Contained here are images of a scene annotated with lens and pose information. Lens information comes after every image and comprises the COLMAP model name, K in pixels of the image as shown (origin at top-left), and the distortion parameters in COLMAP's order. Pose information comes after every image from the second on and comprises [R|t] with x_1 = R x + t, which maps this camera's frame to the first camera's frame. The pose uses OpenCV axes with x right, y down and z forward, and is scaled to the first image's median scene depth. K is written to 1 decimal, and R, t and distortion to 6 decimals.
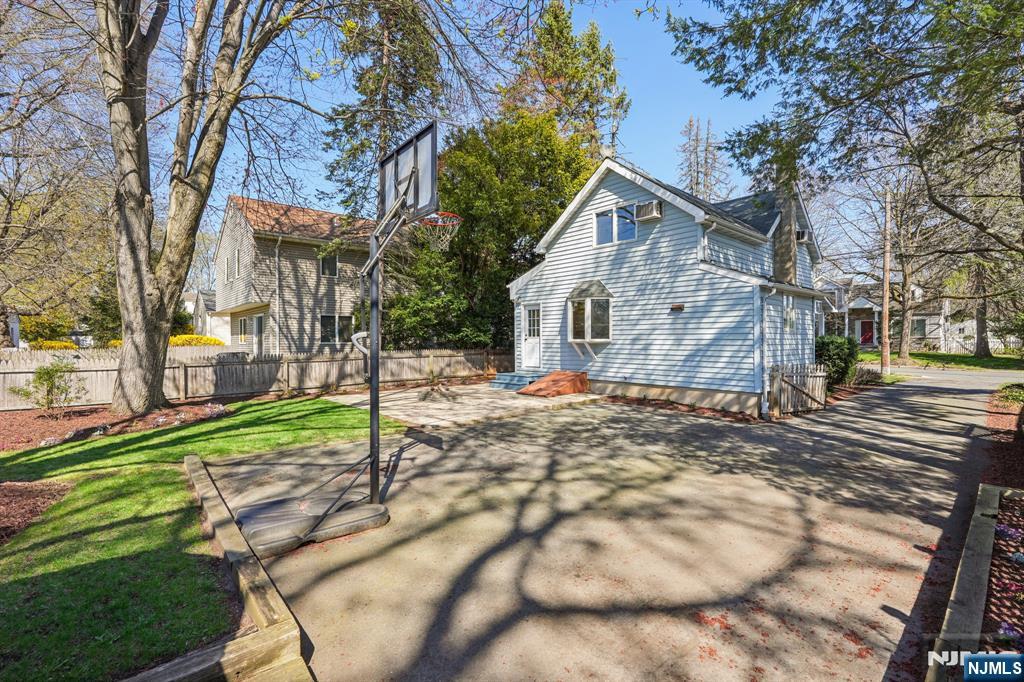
lens RADIAL K [[450.7, 0, 519.2], [0, 450.7, 342.1], [0, 0, 1]] dist [-0.000680, 0.000378]
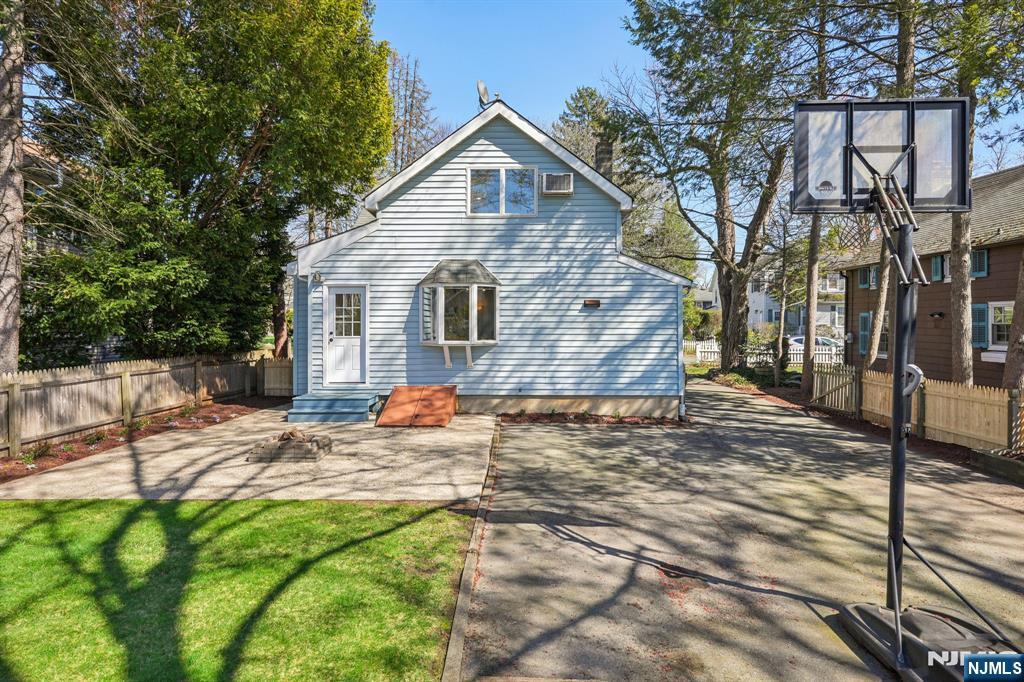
lens RADIAL K [[594.7, 0, 511.0], [0, 594.7, 331.3], [0, 0, 1]] dist [-0.003328, -0.000461]
pose [[0.686825, -0.007657, 0.726783, -0.536801], [0.003641, 0.999968, 0.007094, -0.029929], [-0.726814, -0.002226, 0.686831, 0.308186]]
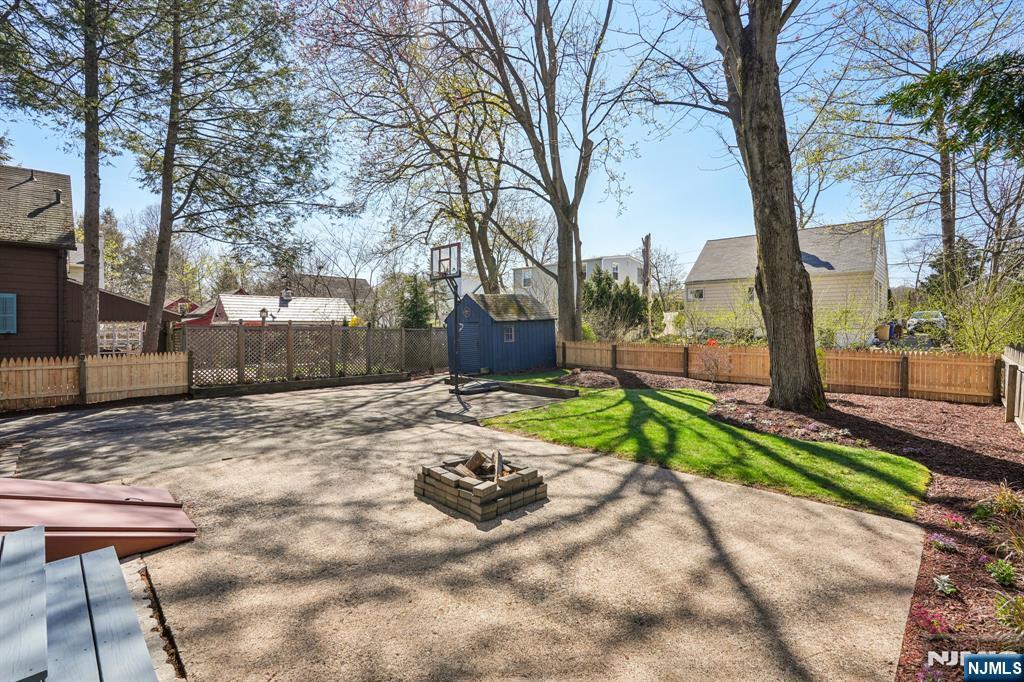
lens RADIAL K [[450.7, 0, 549.3], [0, 450.7, 332.5], [0, 0, 1]] dist [-0.000680, 0.000378]
pose [[-0.991057, -0.007440, -0.133230, -0.195655], [-0.008712, 0.999922, 0.008965, 0.001294], [0.133153, 0.010045, -0.991045, 1.358599]]
